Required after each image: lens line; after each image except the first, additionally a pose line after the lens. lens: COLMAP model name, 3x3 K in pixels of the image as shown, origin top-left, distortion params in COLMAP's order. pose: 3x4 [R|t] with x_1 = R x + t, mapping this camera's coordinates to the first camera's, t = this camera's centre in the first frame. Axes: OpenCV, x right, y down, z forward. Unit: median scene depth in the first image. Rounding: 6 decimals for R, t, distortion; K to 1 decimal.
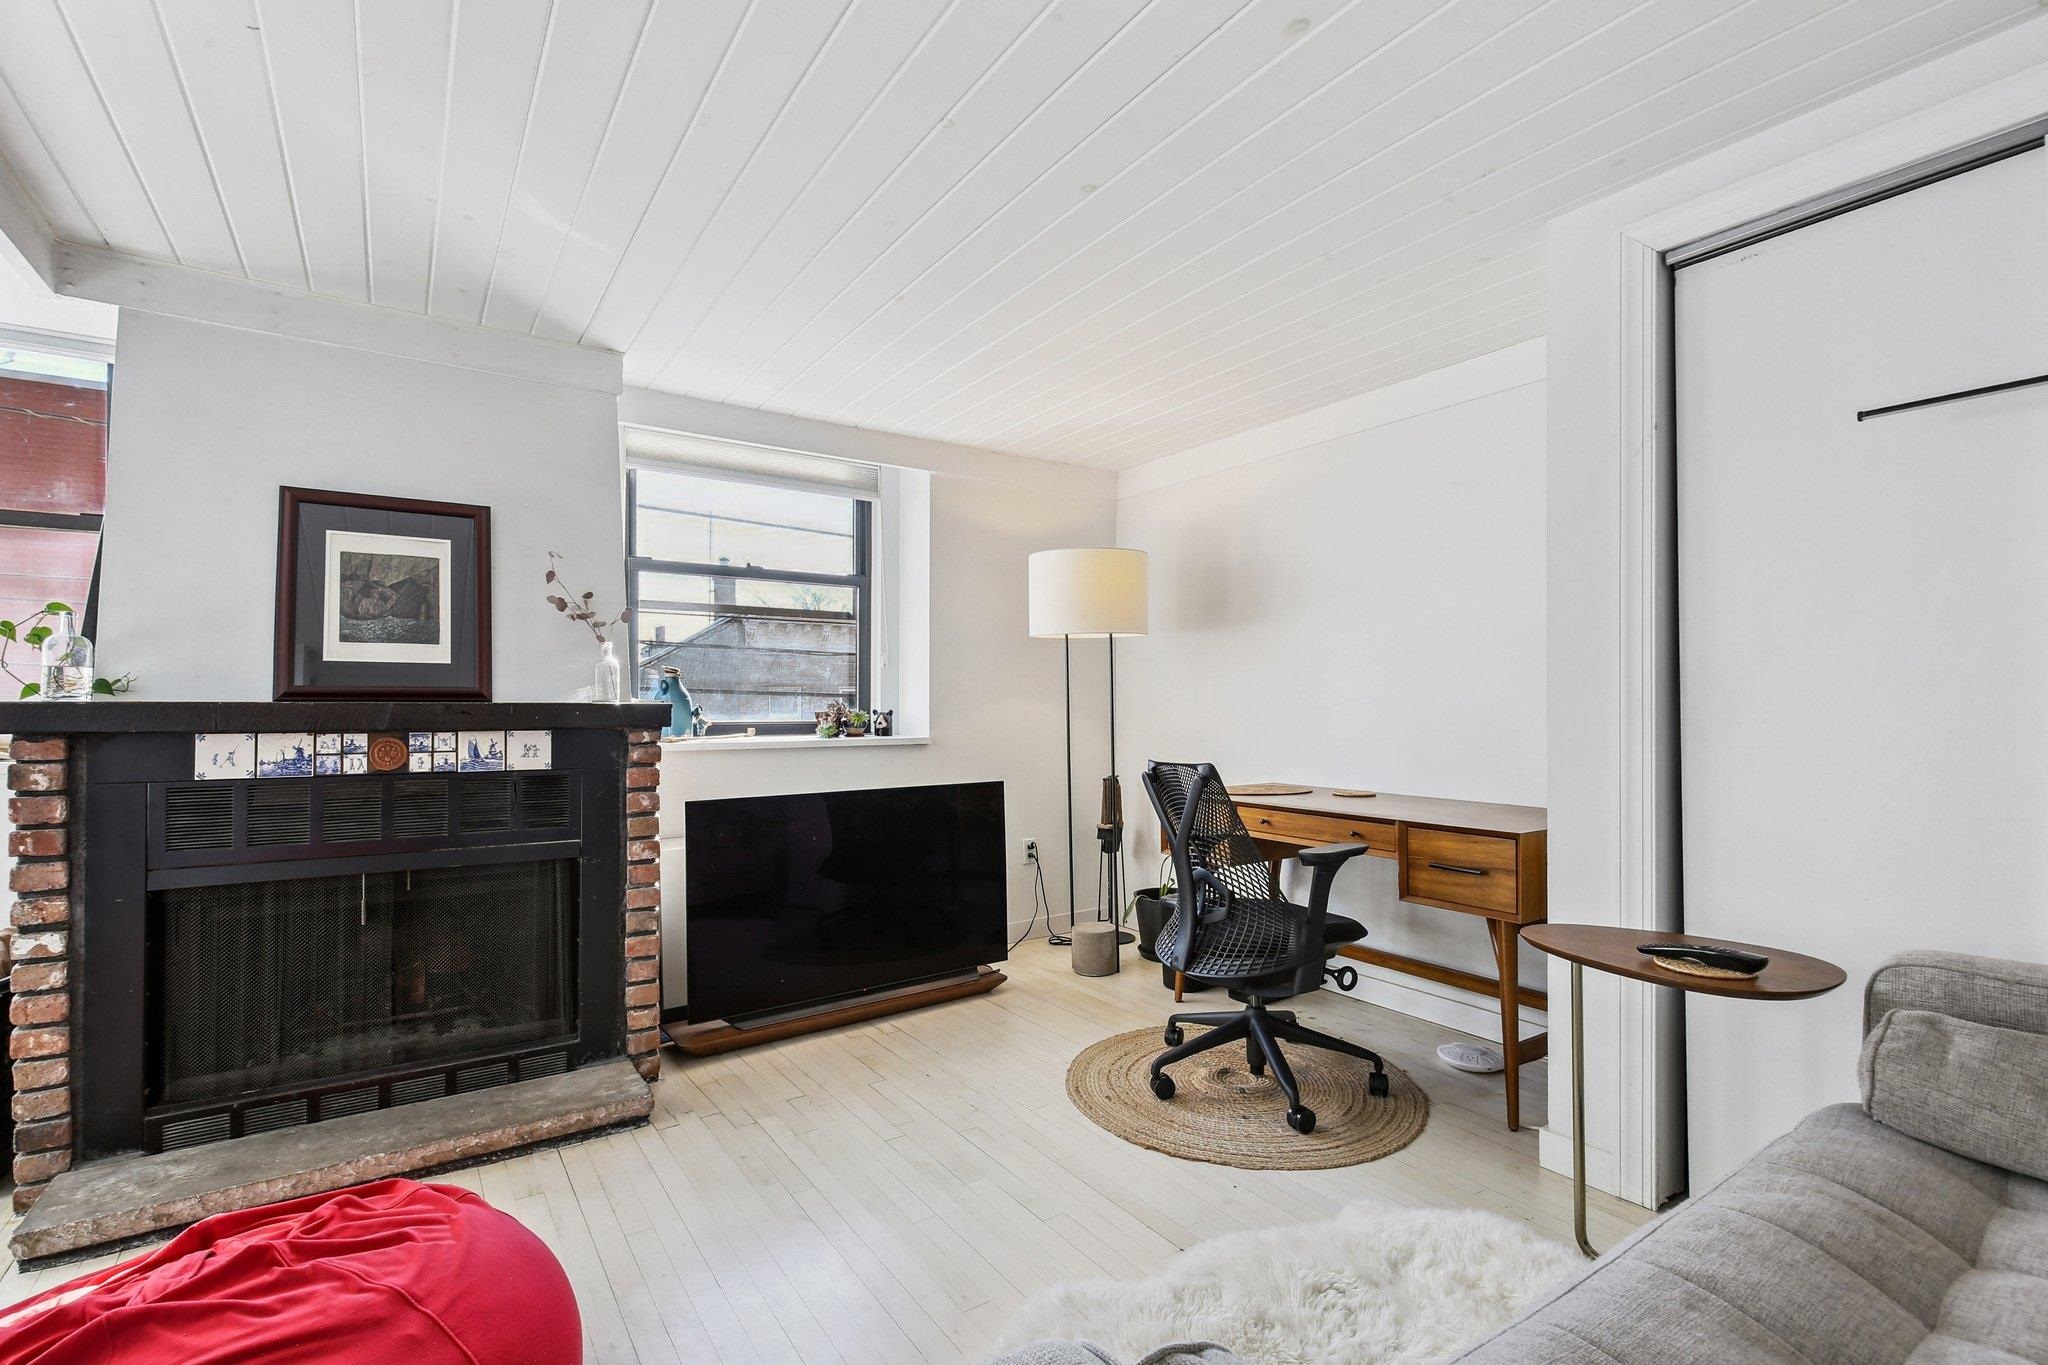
lens RADIAL K [[936.5, 0, 1018.5], [0, 936.5, 692.2], [0, 0, 1]] dist [0.014830, -0.007904]
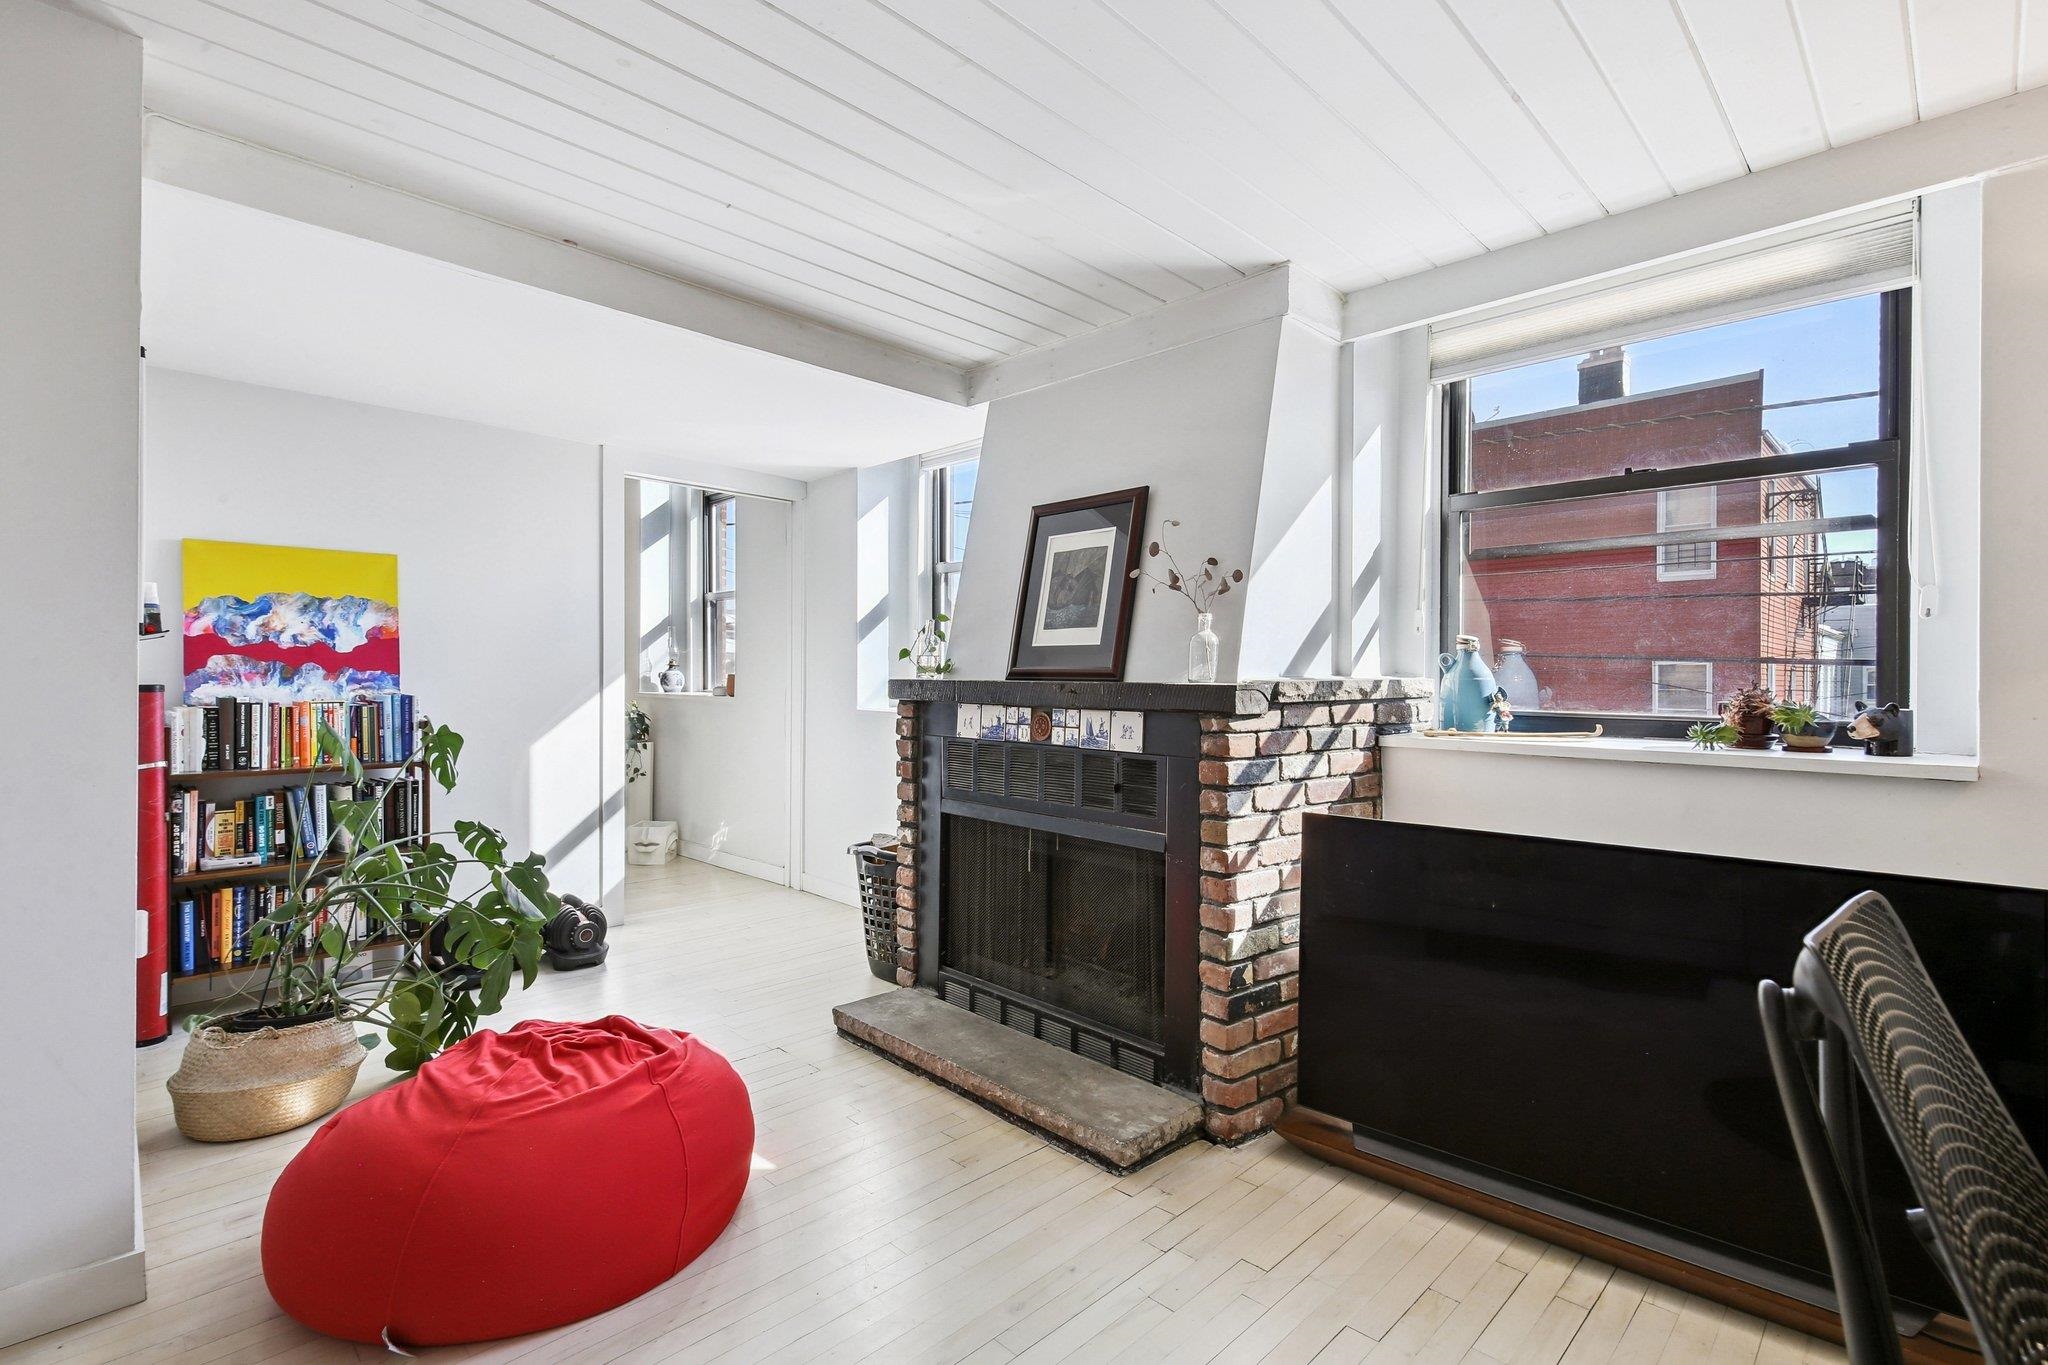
lens RADIAL K [[936.5, 0, 1020.1], [0, 936.5, 673.3], [0, 0, 1]] dist [0.014830, -0.007904]
pose [[0.184882, 0.000693, -0.982761, 0.416414], [0.005962, 0.999981, 0.001827, -0.000958], [0.982743, -0.006197, 0.184874, 0.729035]]
